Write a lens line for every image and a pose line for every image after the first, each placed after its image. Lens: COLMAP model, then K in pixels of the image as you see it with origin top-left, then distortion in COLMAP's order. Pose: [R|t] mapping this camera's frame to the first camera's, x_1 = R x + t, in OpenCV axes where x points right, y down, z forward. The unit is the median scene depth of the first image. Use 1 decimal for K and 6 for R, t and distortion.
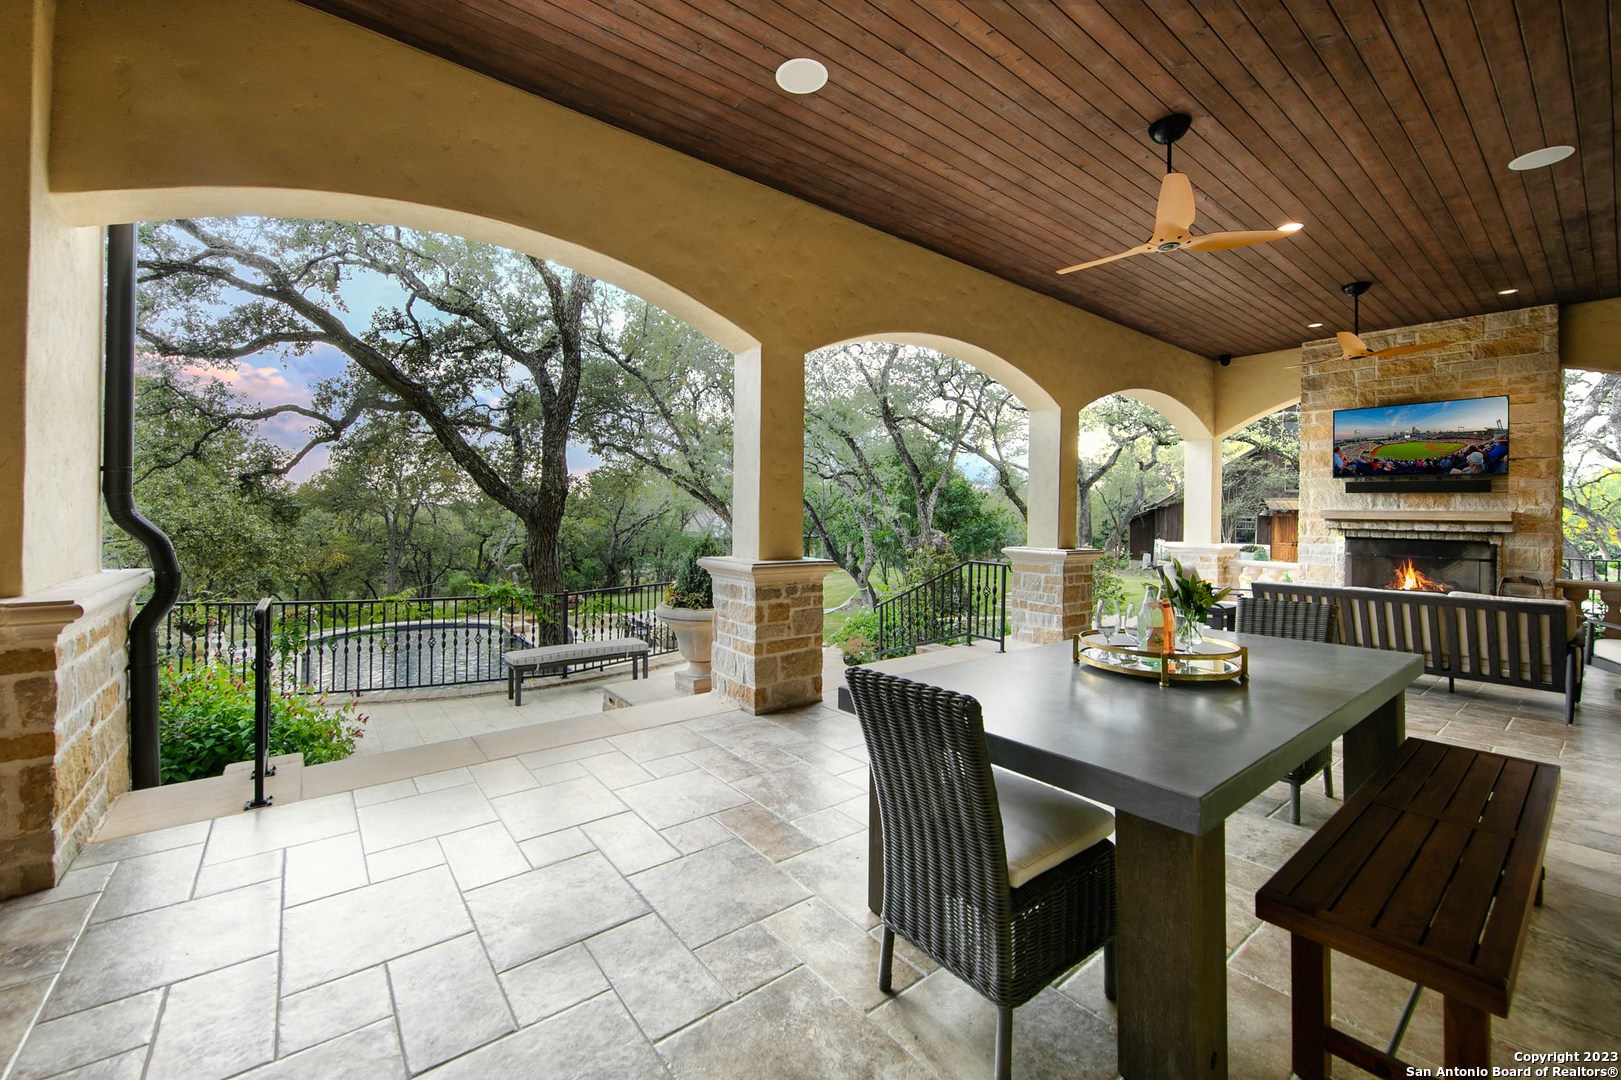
lens RADIAL K [[649.4, 0, 811.9], [0, 649.4, 517.3], [0, 0, 1]] dist [0.000832, 0.000038]
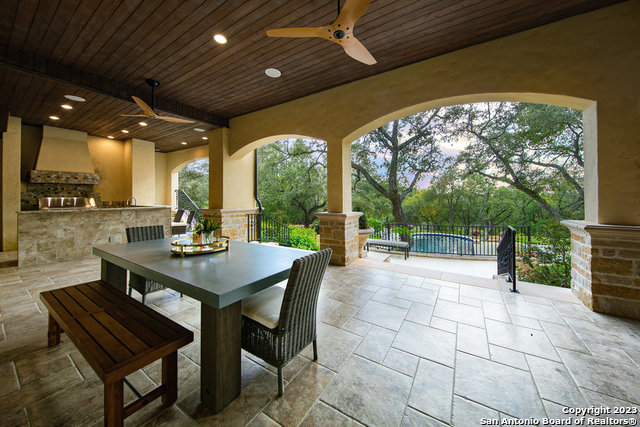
lens RADIAL K [[225.3, 0, 321.2], [0, 225.3, 196.4], [0, 0, 1]] dist [-0.000520, -0.000018]
pose [[0.326404, -0.012919, -0.945142, 0.875660], [0.004827, 0.999916, -0.012001, 0.003414], [0.945218, -0.000645, 0.326439, 0.602495]]
